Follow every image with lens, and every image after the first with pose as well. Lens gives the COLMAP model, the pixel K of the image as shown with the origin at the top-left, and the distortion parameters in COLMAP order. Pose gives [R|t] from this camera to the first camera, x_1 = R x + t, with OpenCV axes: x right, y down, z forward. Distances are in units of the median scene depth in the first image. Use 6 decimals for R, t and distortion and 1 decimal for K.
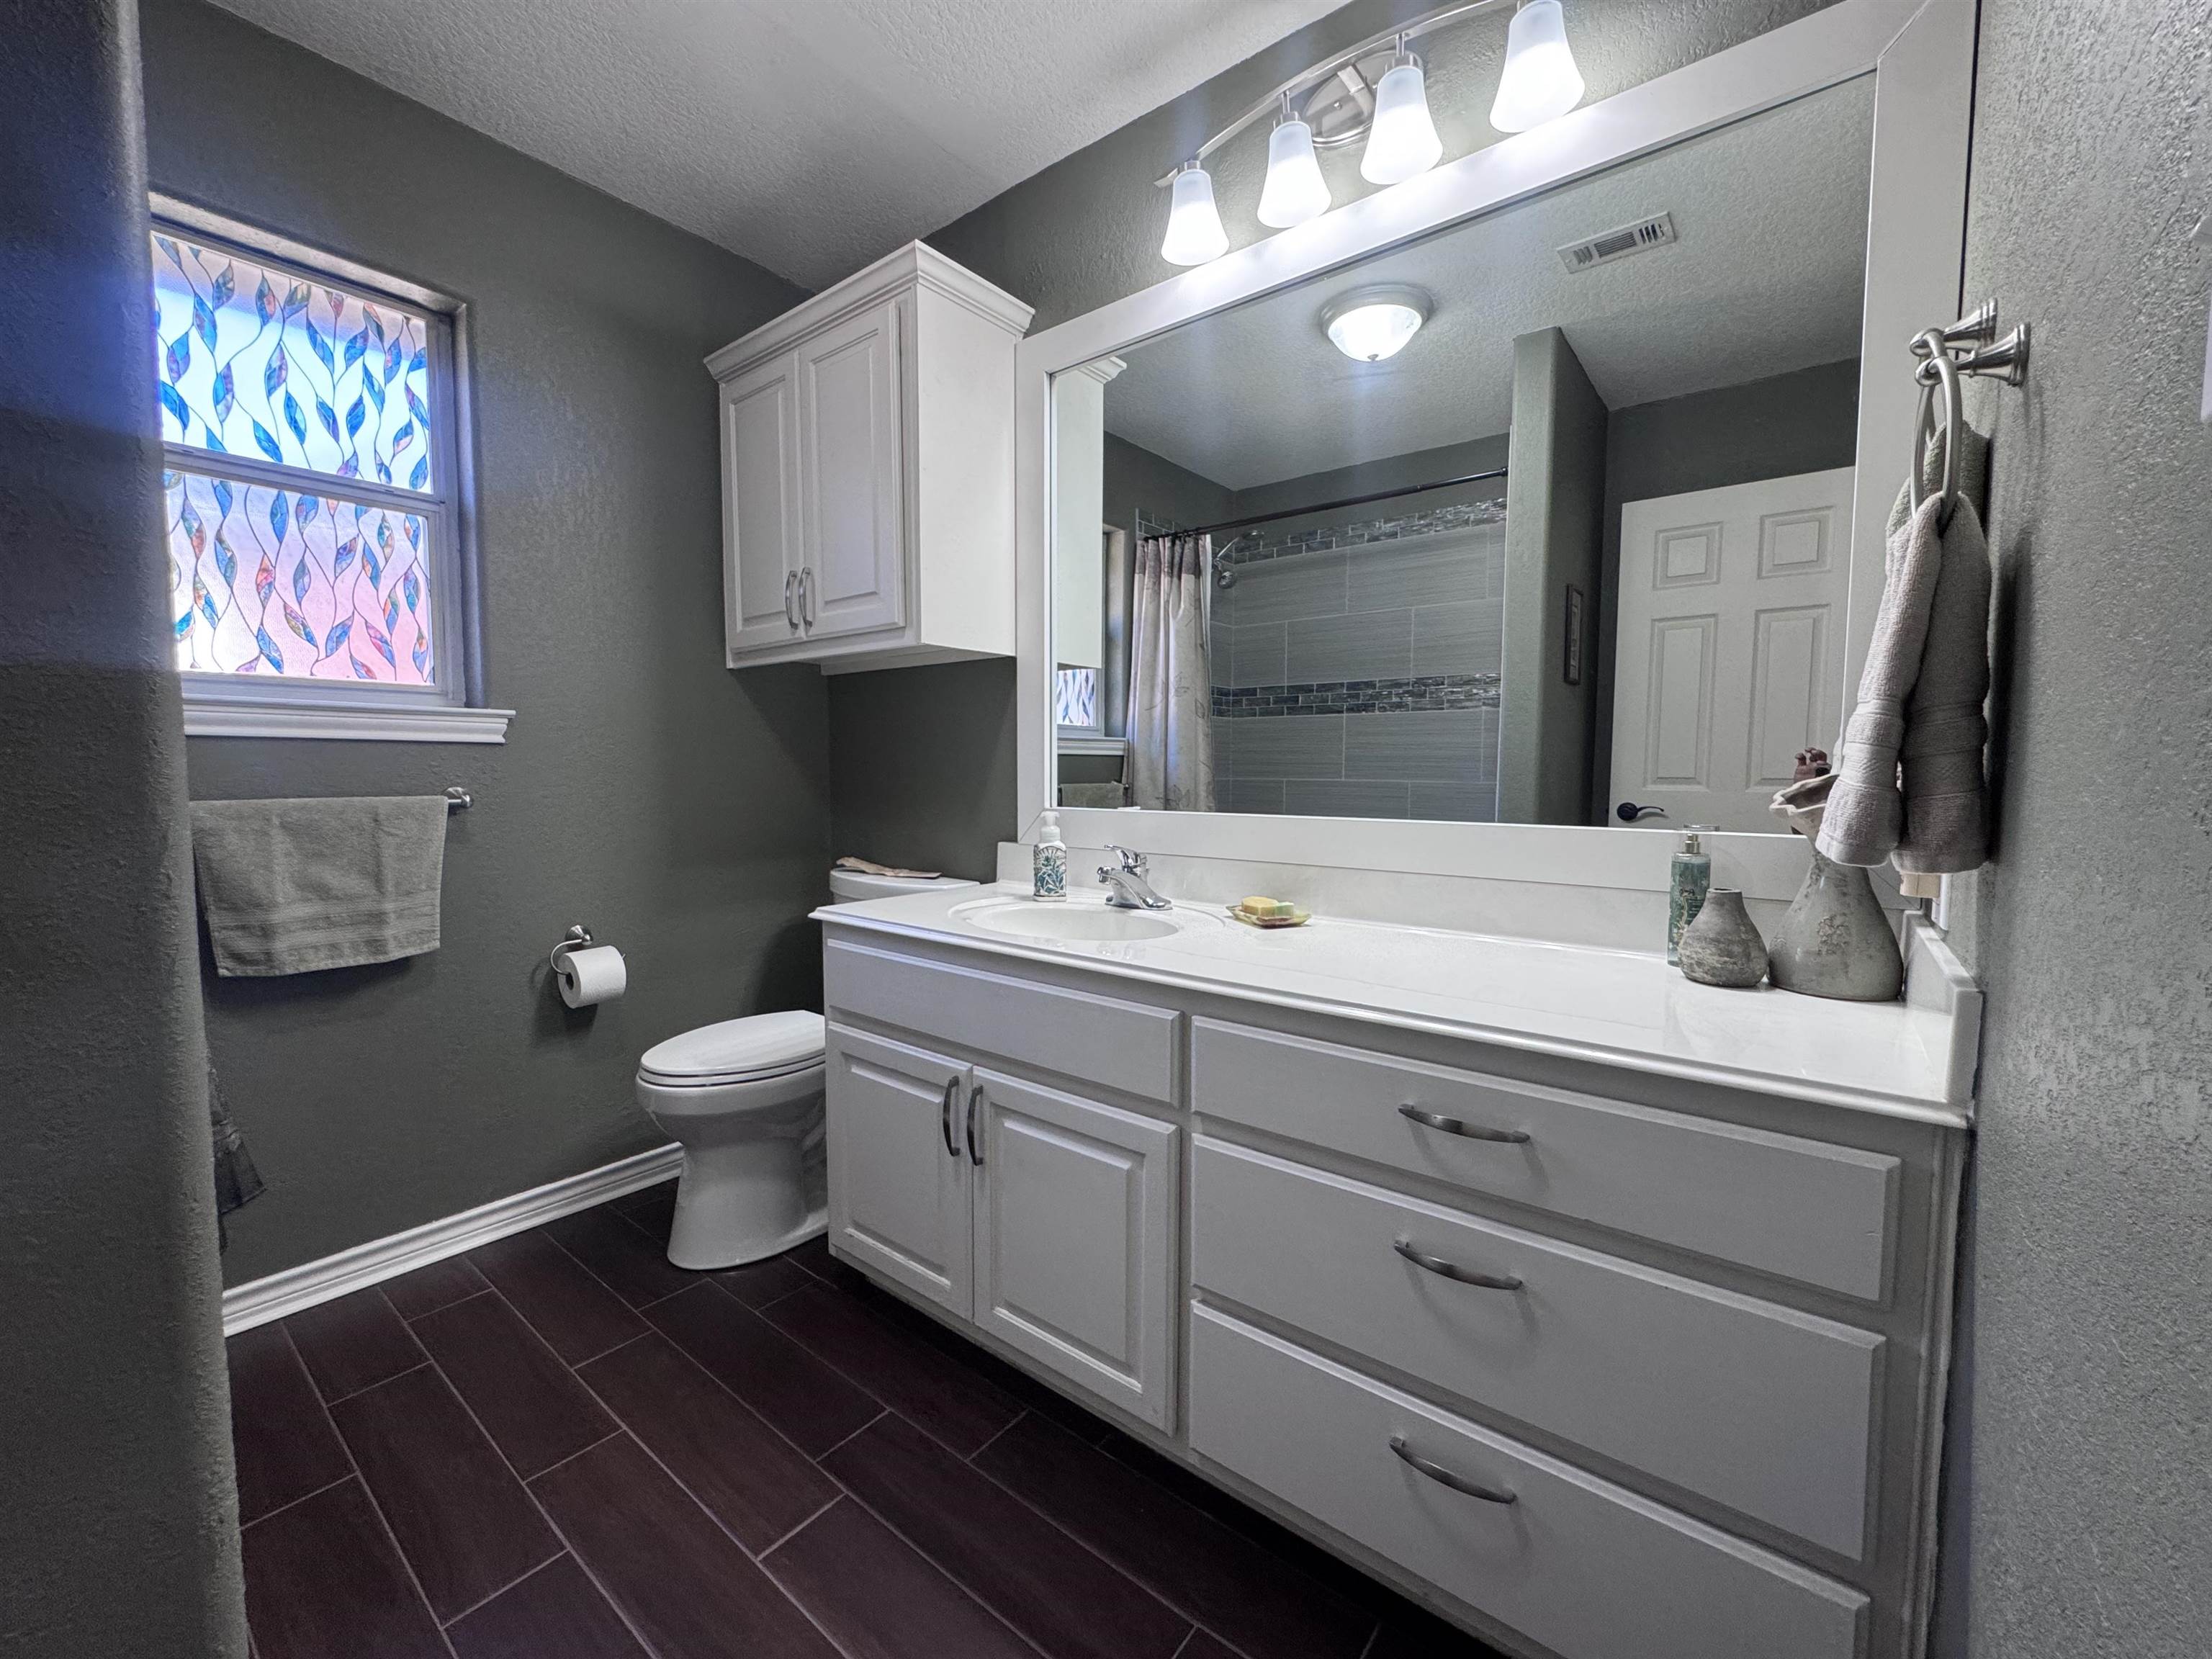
lens RADIAL K [[887.1, 0, 1106.6], [0, 887.1, 825.7], [0, 0, 1]] dist [-0.002591, -0.000373]
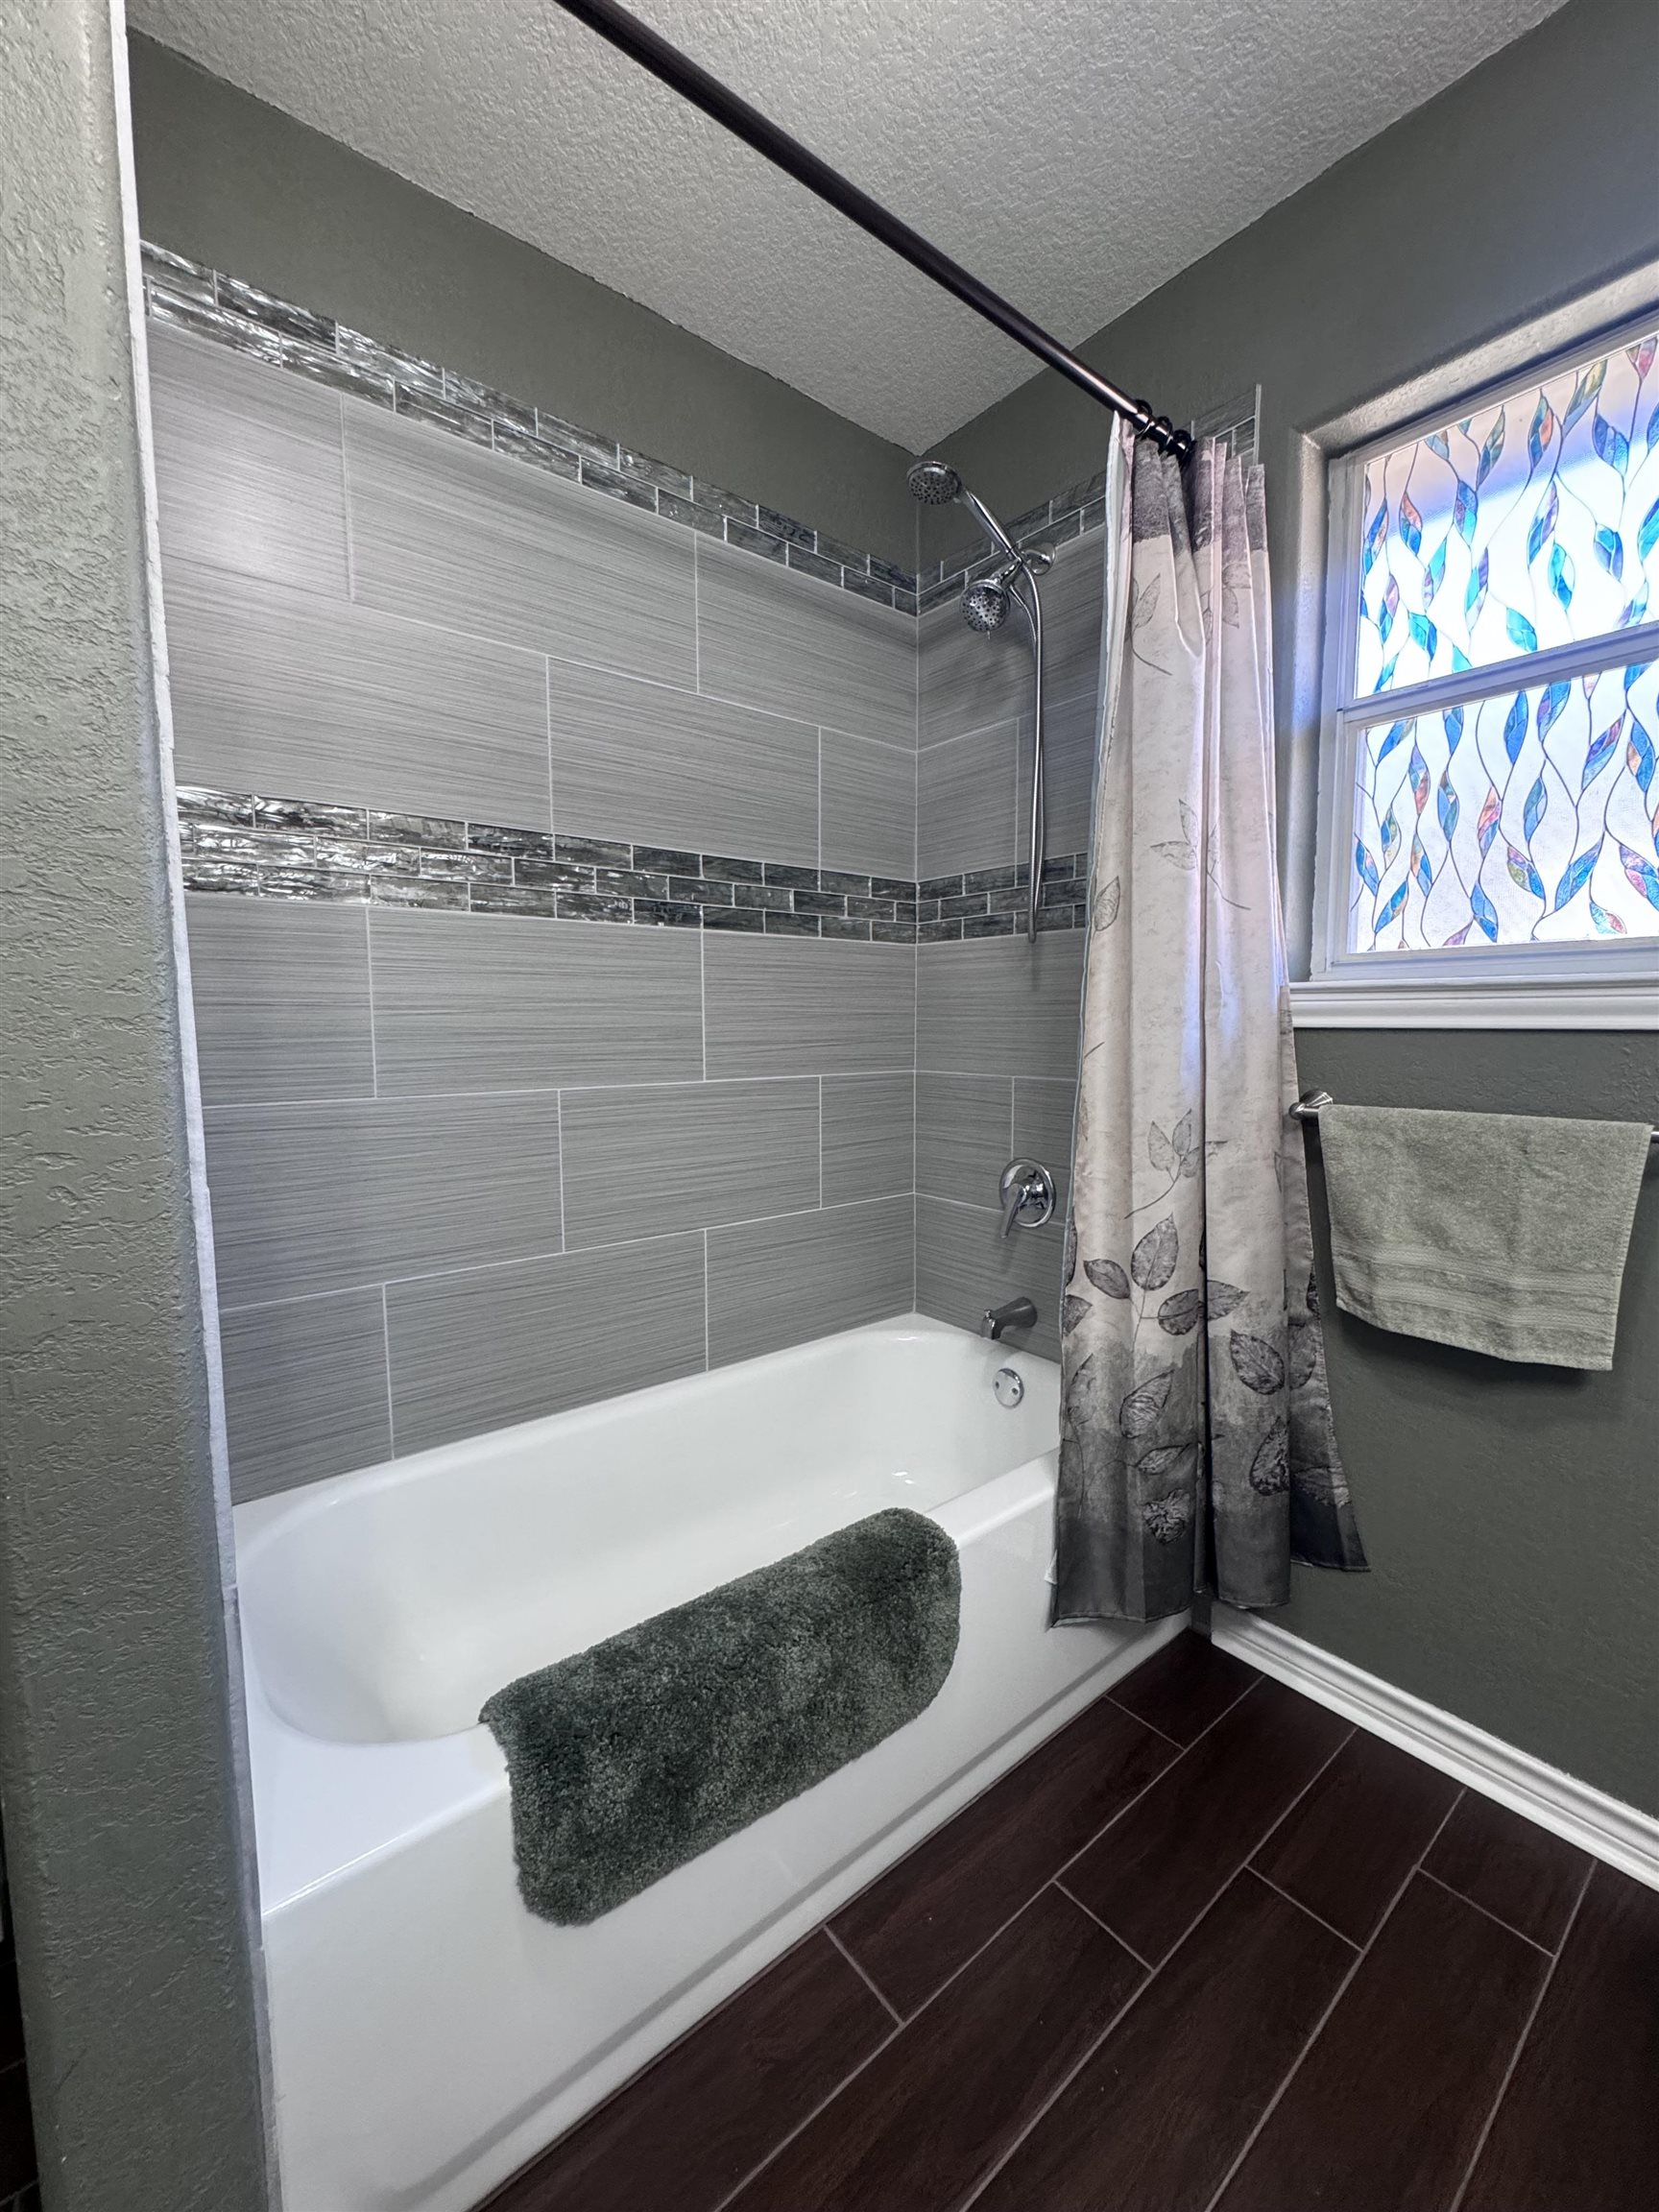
lens RADIAL K [[887.1, 0, 821.7], [0, 887.1, 1106.4], [0, 0, 1]] dist [-0.002591, -0.000373]
pose [[-0.220910, 0.086492, -0.971451, -0.059501], [-0.061061, 0.992879, 0.102285, -0.075670], [0.973381, 0.081913, -0.214056, 0.620993]]
